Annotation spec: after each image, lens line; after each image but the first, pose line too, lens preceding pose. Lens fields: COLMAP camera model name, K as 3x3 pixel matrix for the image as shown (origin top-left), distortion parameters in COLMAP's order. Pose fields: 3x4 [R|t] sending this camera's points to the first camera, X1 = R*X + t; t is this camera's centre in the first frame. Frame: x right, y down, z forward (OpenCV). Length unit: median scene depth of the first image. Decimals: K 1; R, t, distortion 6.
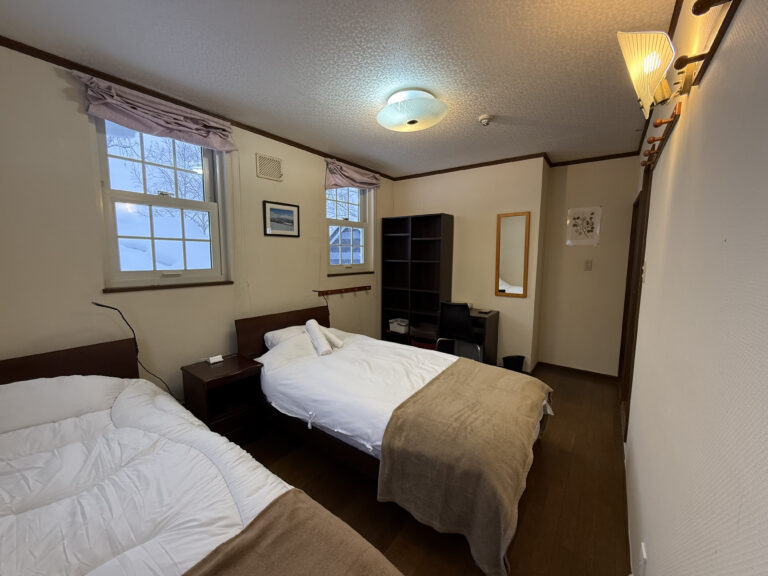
lens RADIAL K [[307.4, 0, 384.0], [0, 307.4, 288.0], [0, 0, 1]] dist [0.018725, 0.000299]
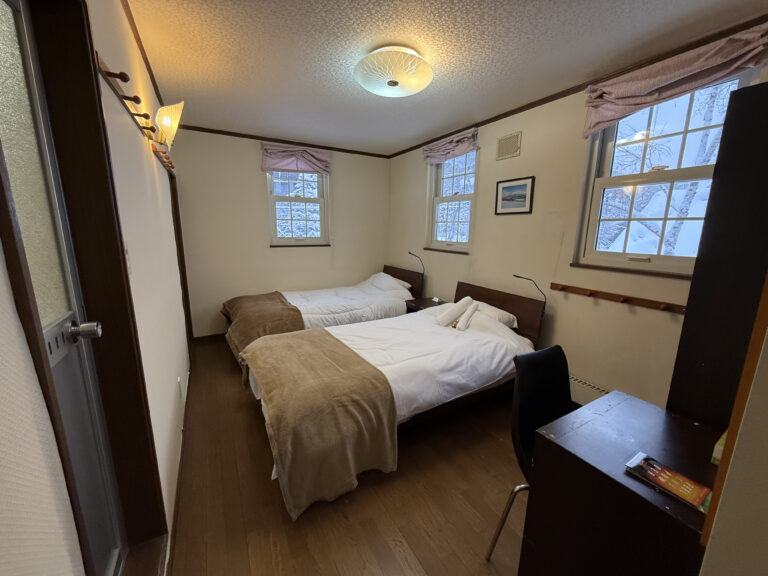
lens RADIAL K [[307.4, 0, 384.0], [0, 307.4, 288.0], [0, 0, 1]] dist [0.018725, 0.000299]
pose [[-0.388358, 0.161950, -0.907166, 0.720358], [-0.129767, 0.965015, 0.227831, -0.109247], [0.912326, 0.206200, -0.353756, 0.994623]]
